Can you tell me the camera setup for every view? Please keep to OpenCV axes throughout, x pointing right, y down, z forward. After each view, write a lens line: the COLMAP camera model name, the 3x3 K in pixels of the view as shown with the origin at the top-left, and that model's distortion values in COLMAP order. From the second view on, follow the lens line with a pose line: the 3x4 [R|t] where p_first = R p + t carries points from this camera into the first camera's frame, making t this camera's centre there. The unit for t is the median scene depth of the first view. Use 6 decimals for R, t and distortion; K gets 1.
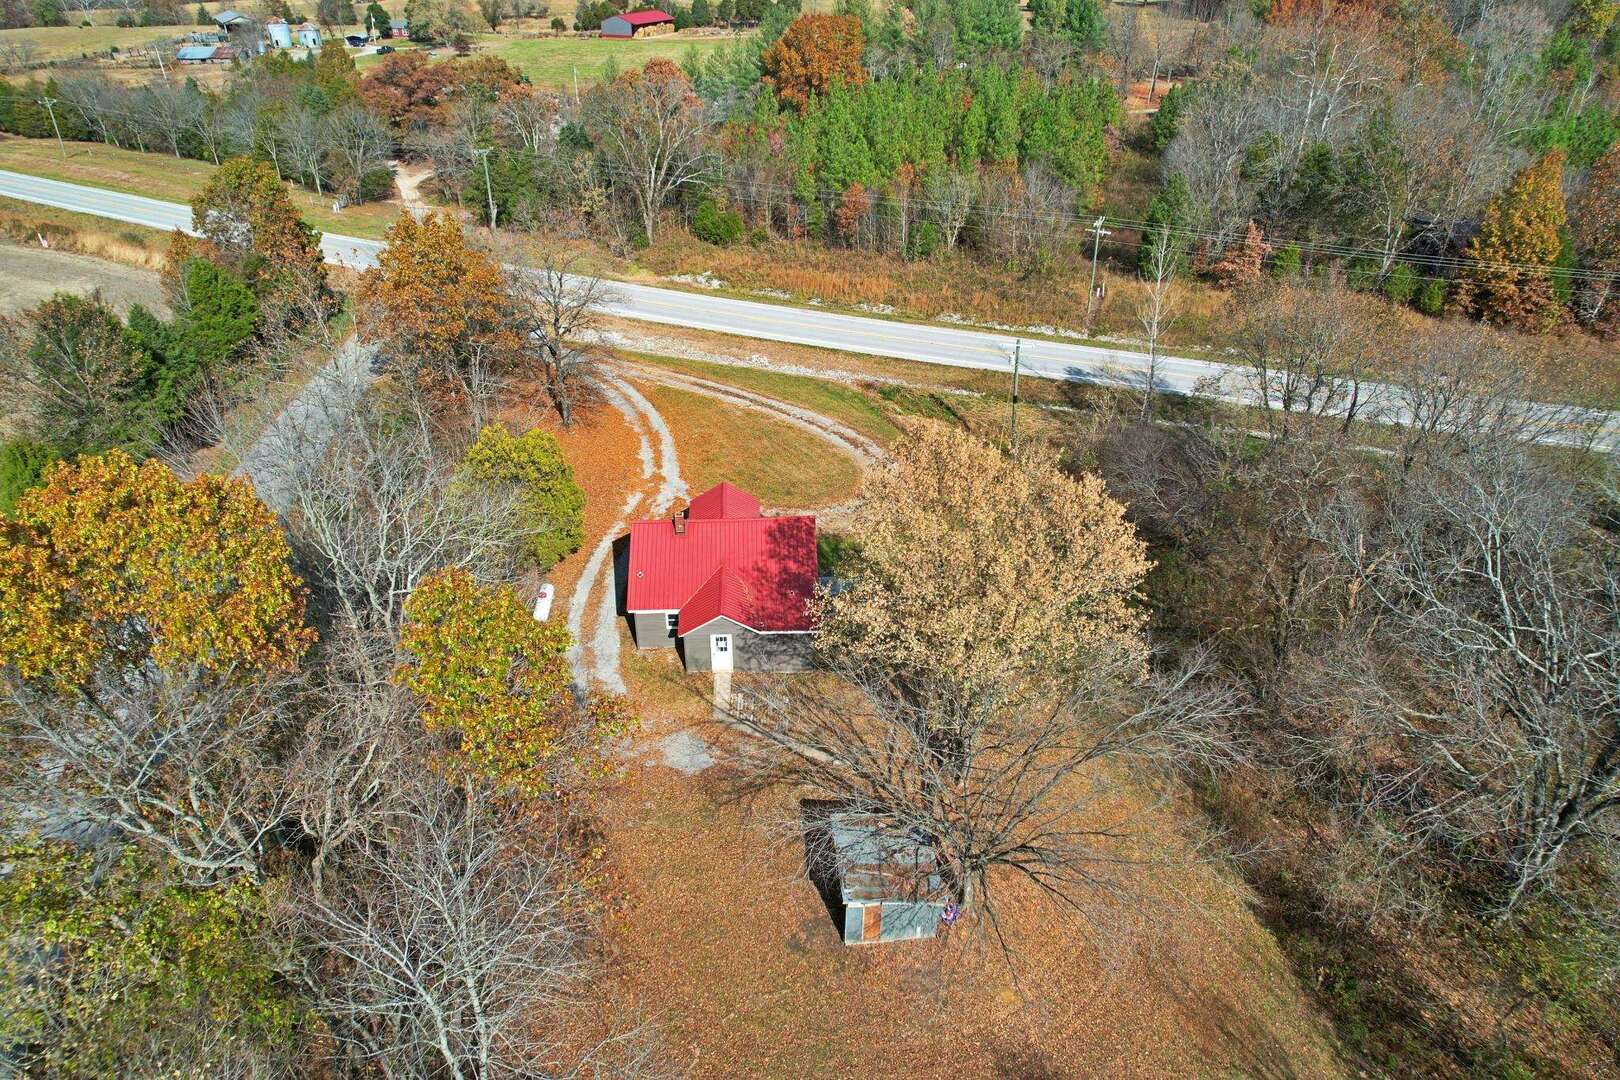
lens RADIAL K [[1037.9, 0, 810.0], [0, 1037.9, 540.0], [0, 0, 1]] dist [-0.062762, 0.063356]
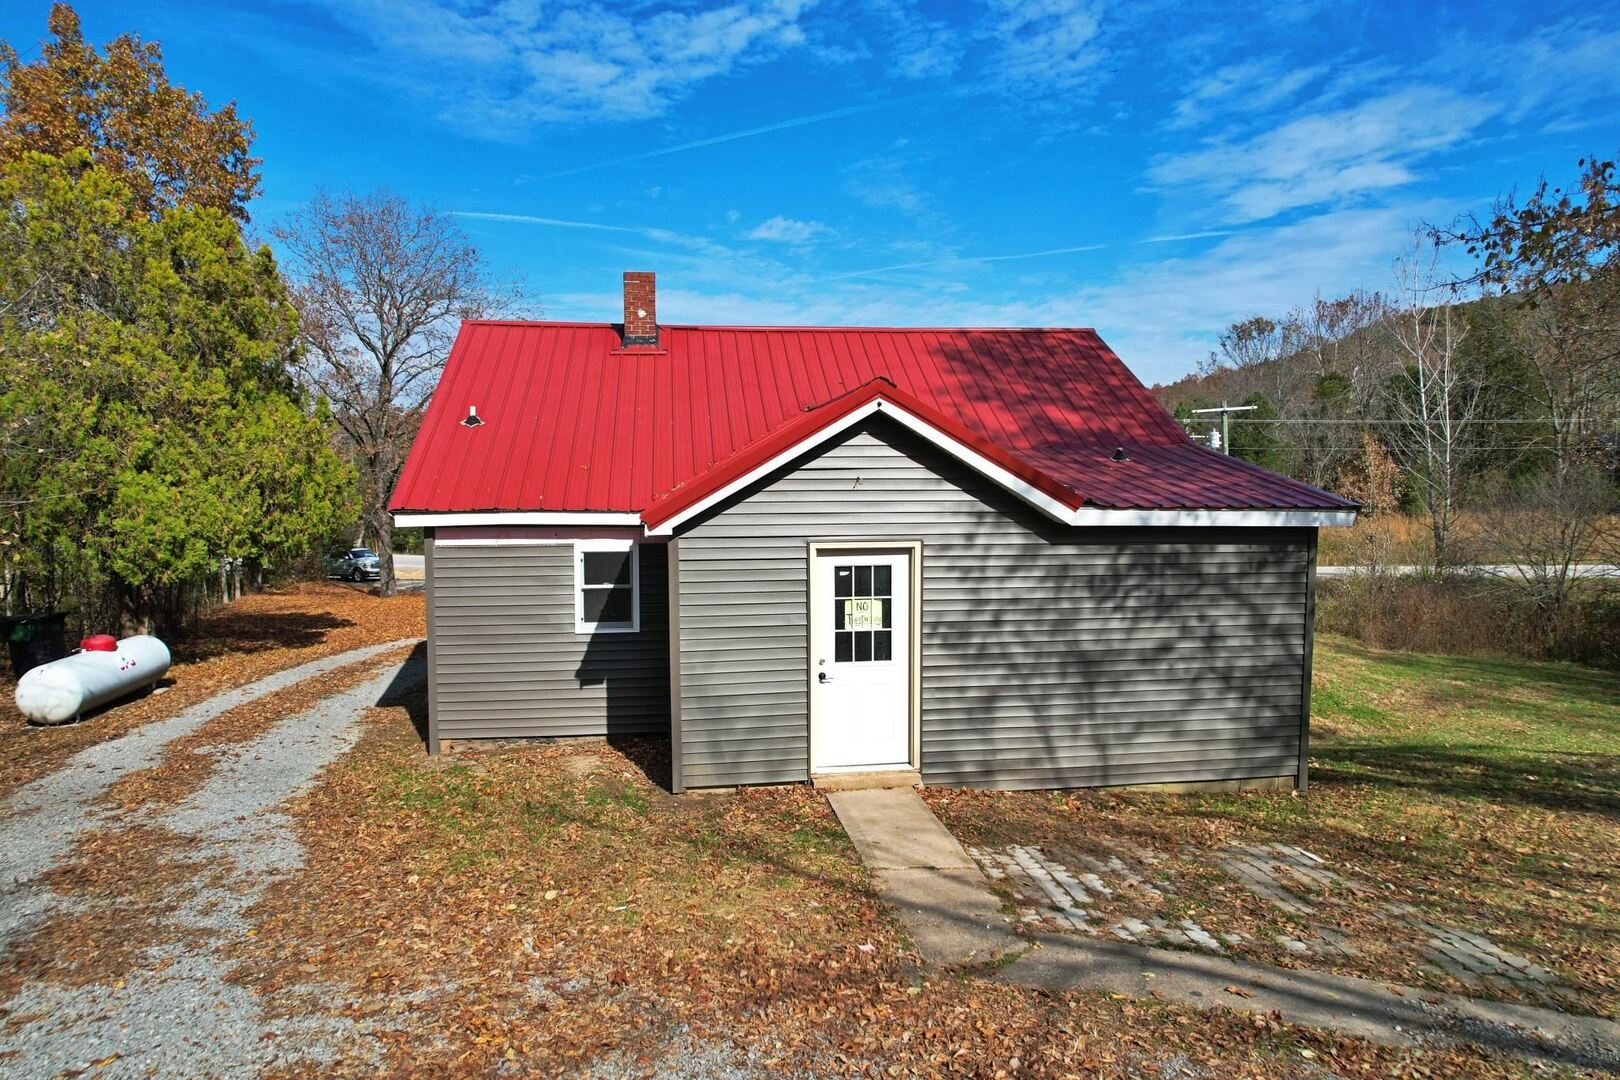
lens RADIAL K [[1037.9, 0, 810.0], [0, 1037.9, 540.0], [0, 0, 1]] dist [-0.062762, 0.063356]
pose [[0.996495, -0.020997, 0.080977, -0.107860], [0.054238, 0.899127, -0.434315, 0.169489], [-0.063689, 0.437185, 0.897114, 0.809028]]
